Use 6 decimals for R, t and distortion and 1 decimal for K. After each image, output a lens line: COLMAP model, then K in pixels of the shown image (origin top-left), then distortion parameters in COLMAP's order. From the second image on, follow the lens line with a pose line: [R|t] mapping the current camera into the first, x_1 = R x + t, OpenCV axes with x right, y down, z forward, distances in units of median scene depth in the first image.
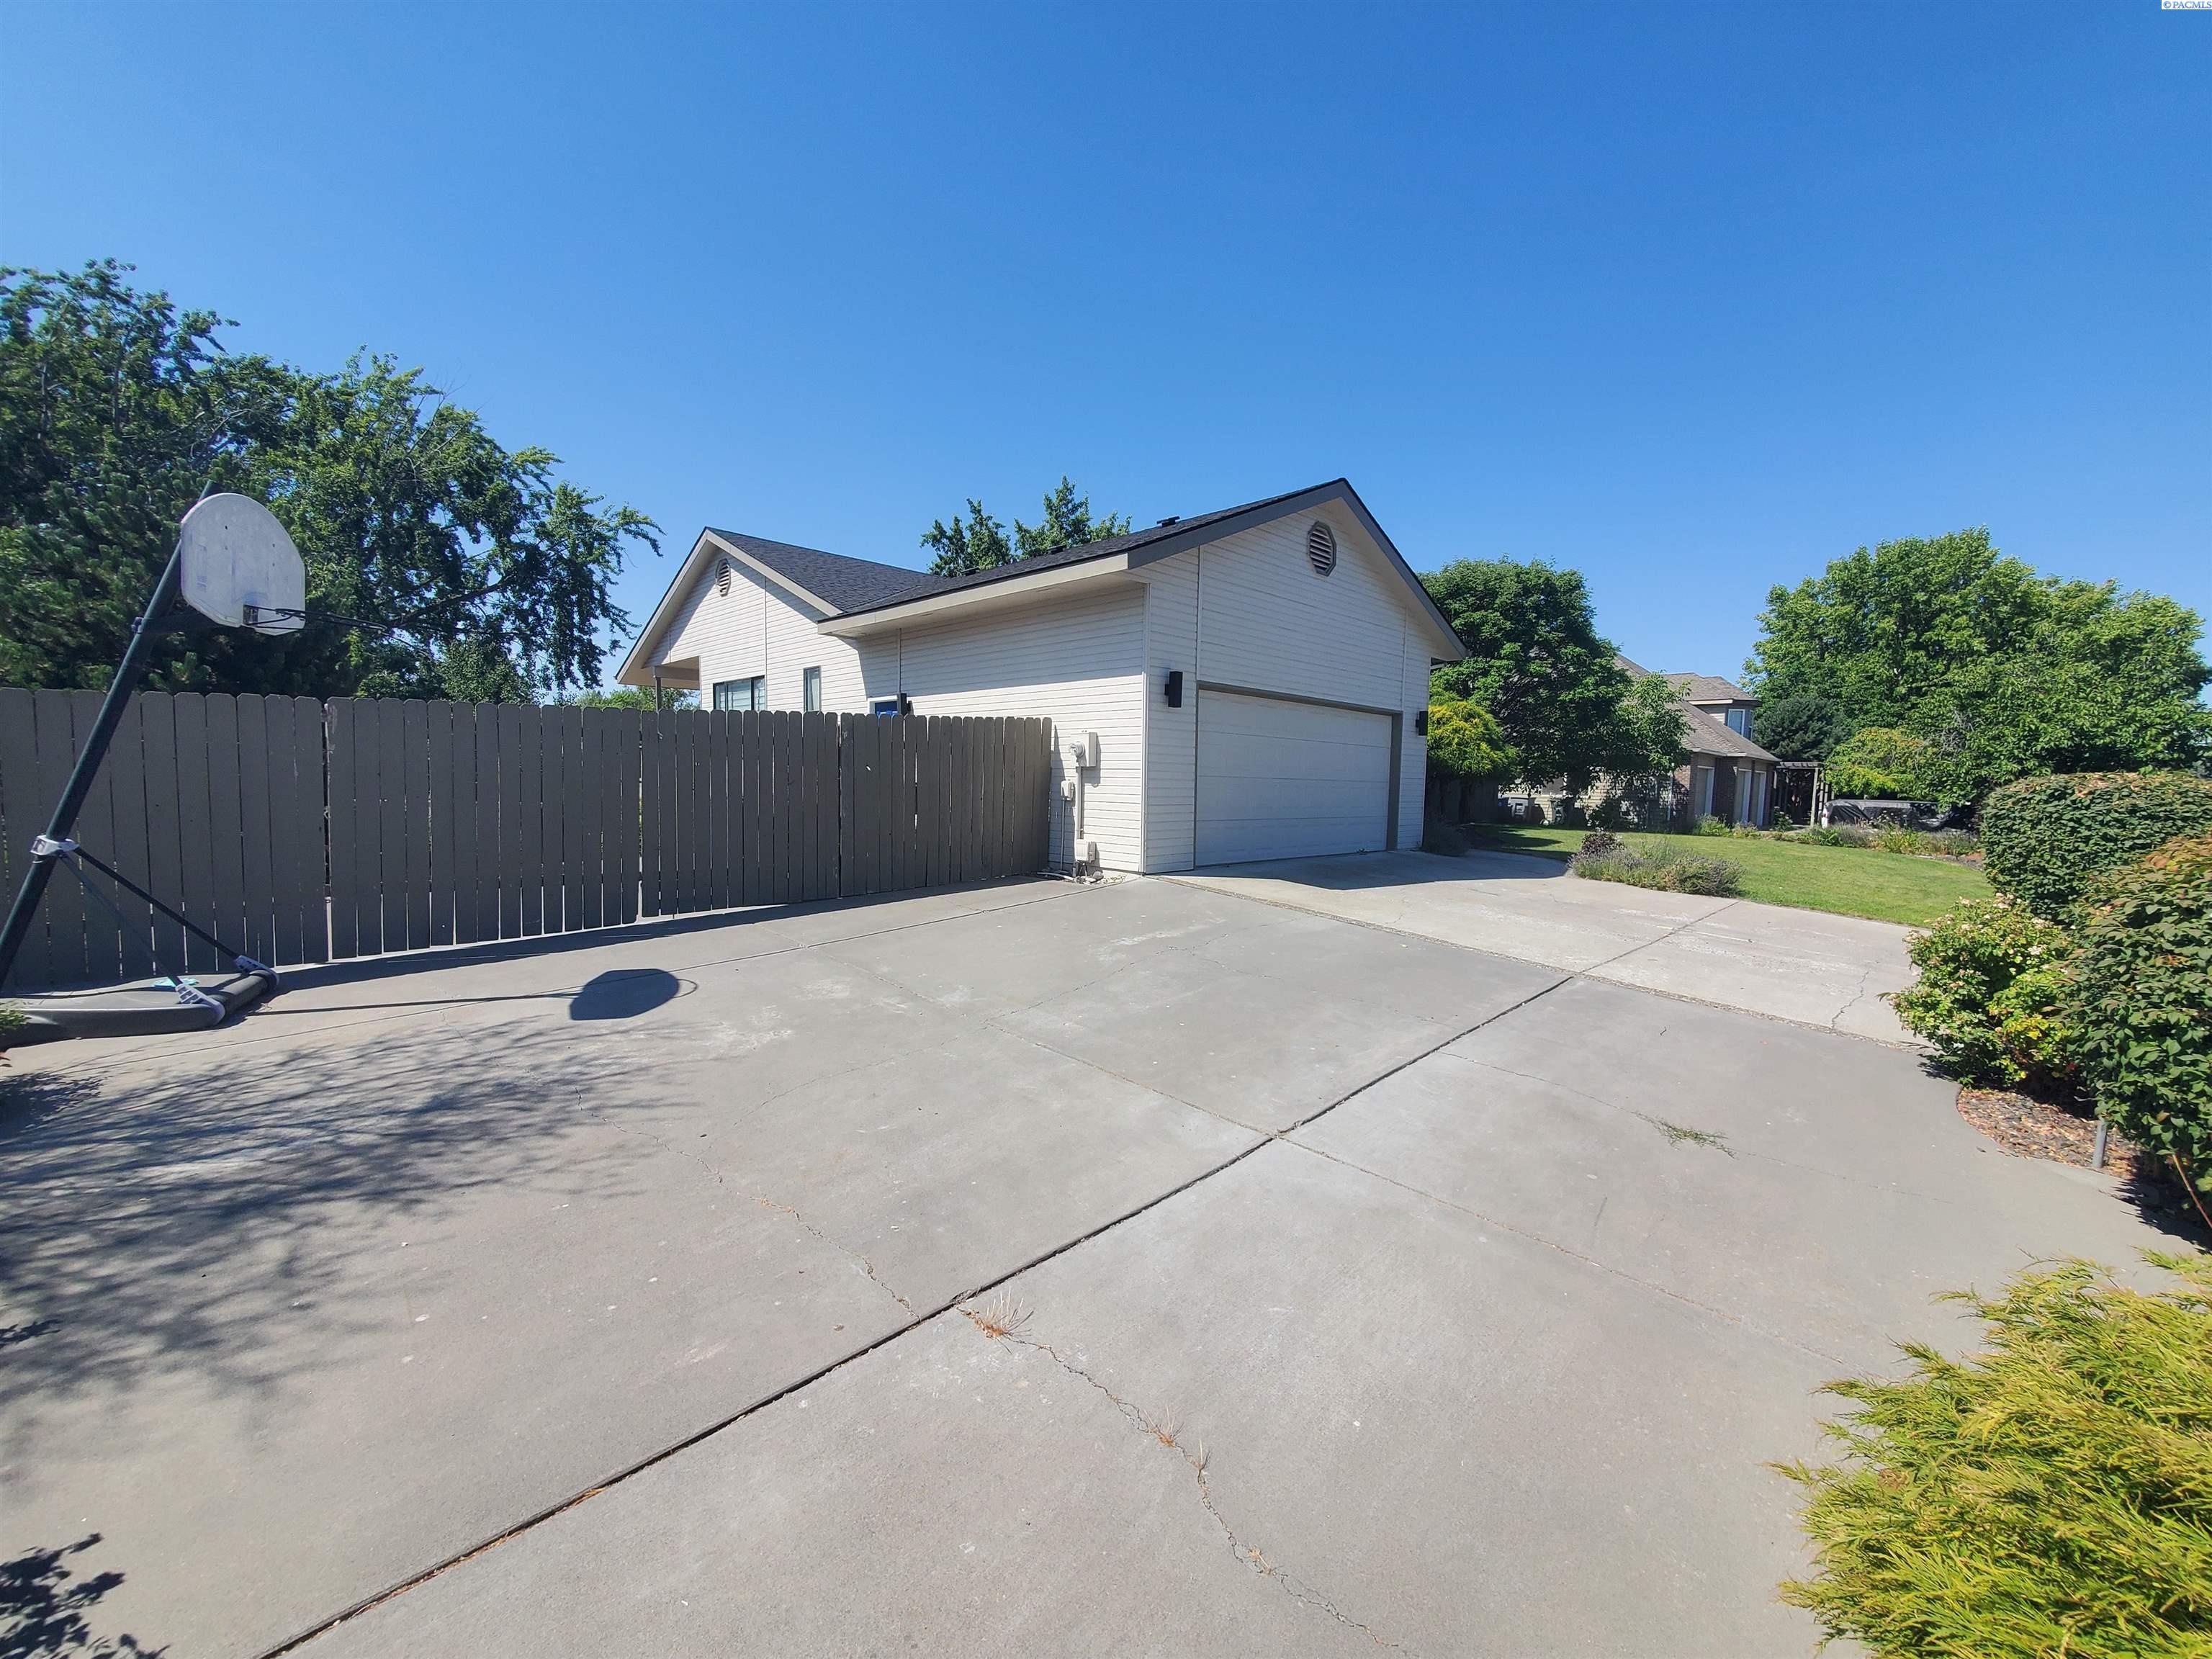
lens RADIAL K [[883.2, 0, 1124.9], [0, 883.2, 848.4], [0, 0, 1]] dist [0.000798, -0.003238]
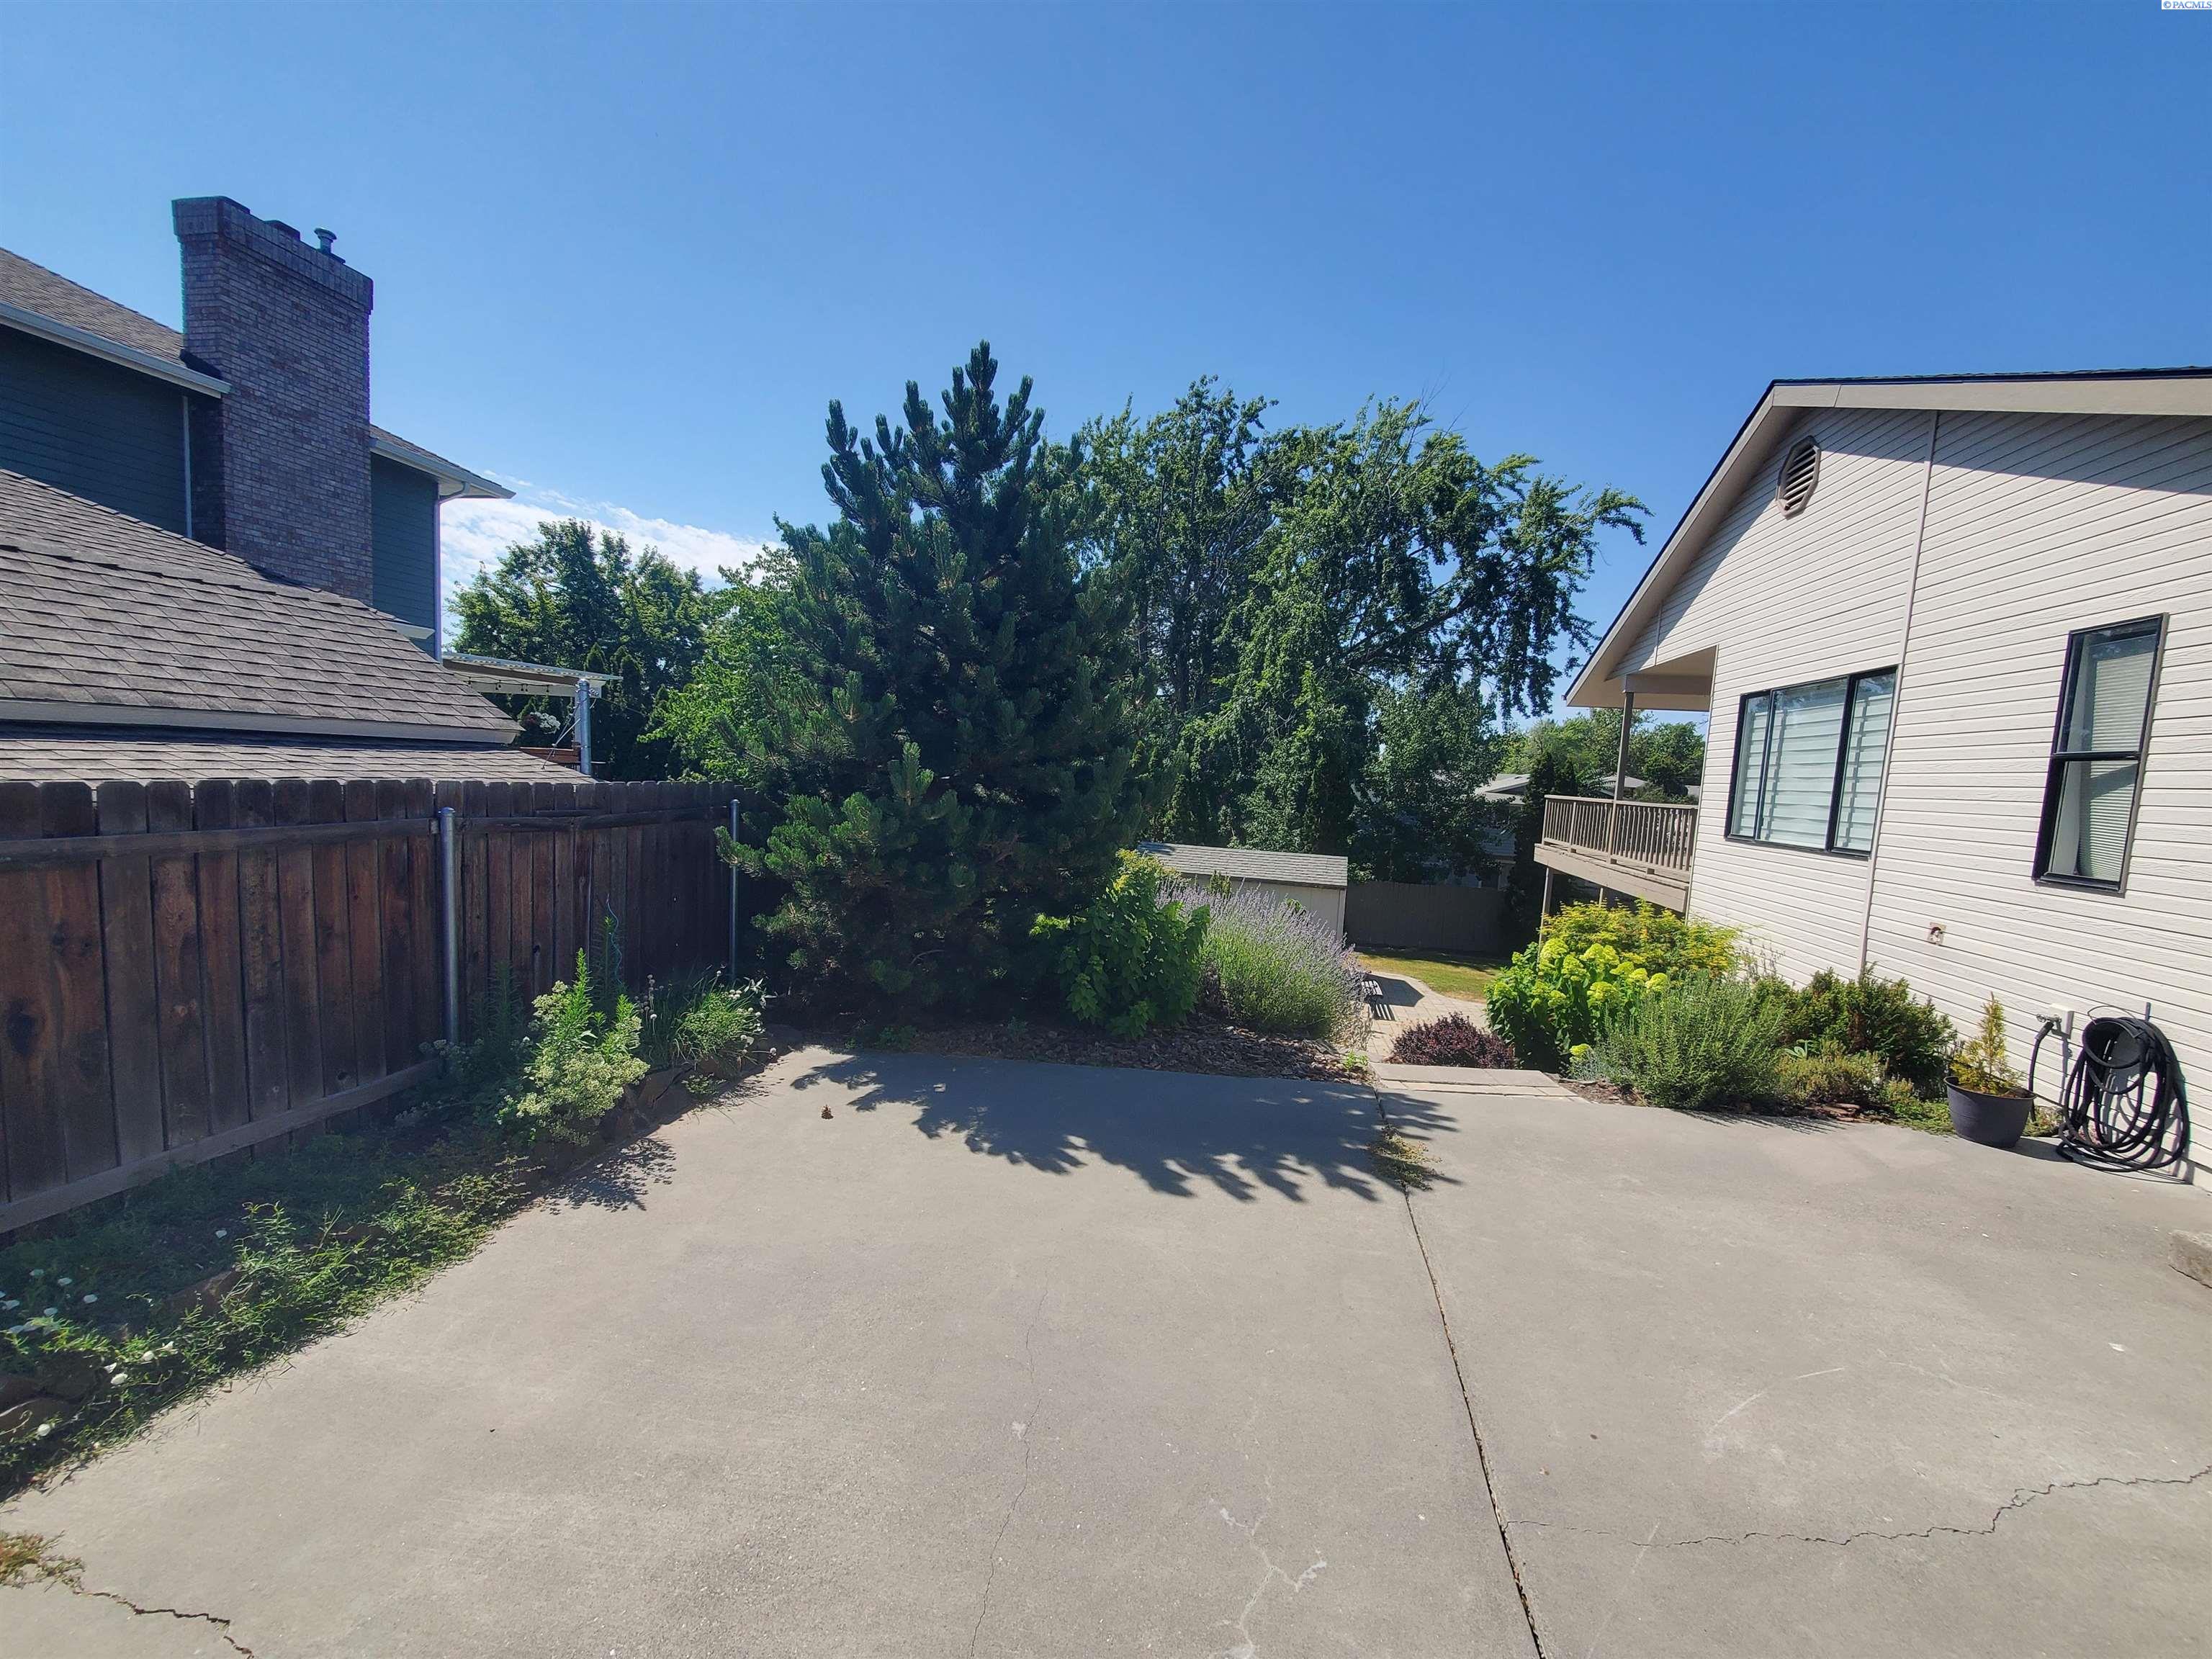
lens RADIAL K [[883.2, 0, 1124.9], [0, 883.2, 848.4], [0, 0, 1]] dist [0.000798, -0.003238]
pose [[0.557607, 0.087063, -0.825527, -0.117508], [-0.111820, 0.993299, 0.029227, -0.036265], [0.822539, 0.076013, 0.563606, 0.210179]]
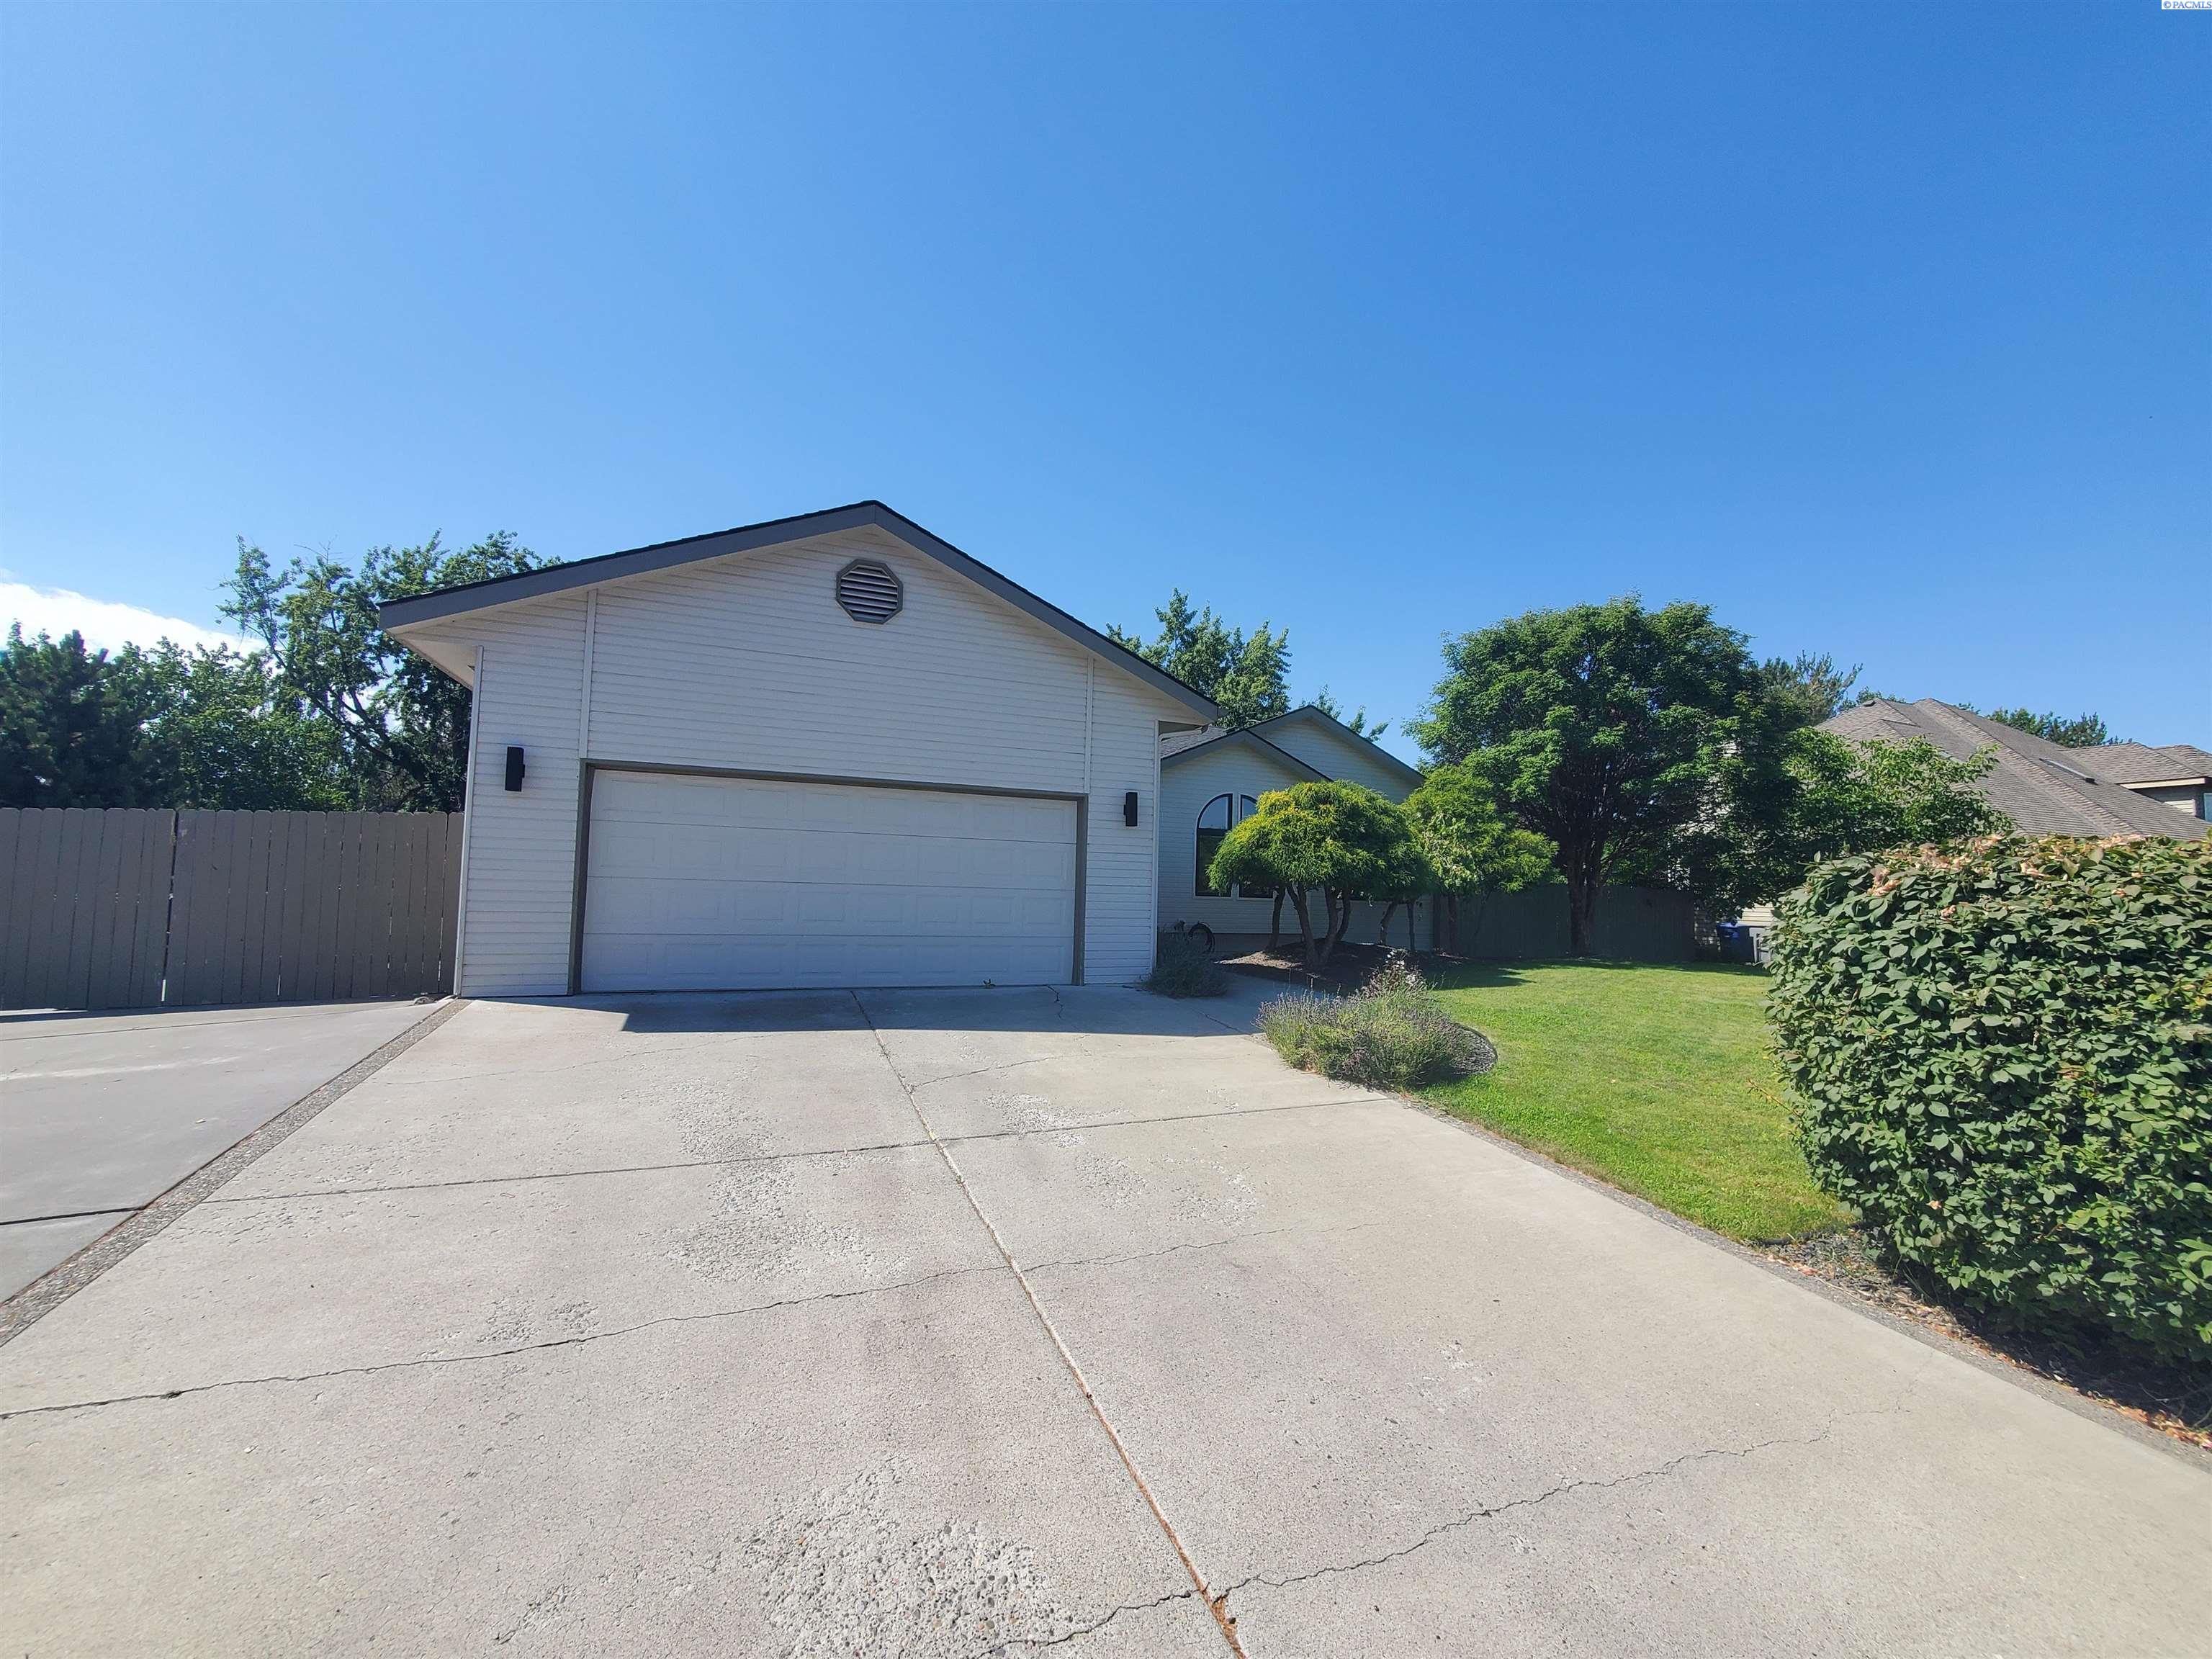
lens RADIAL K [[883.2, 0, 1124.9], [0, 883.2, 848.4], [0, 0, 1]] dist [0.000798, -0.003238]
pose [[0.919674, -0.024067, -0.391946, 0.240446], [-0.032835, 0.989912, -0.137829, -0.003829], [0.391309, 0.139627, 0.909605, 0.133147]]
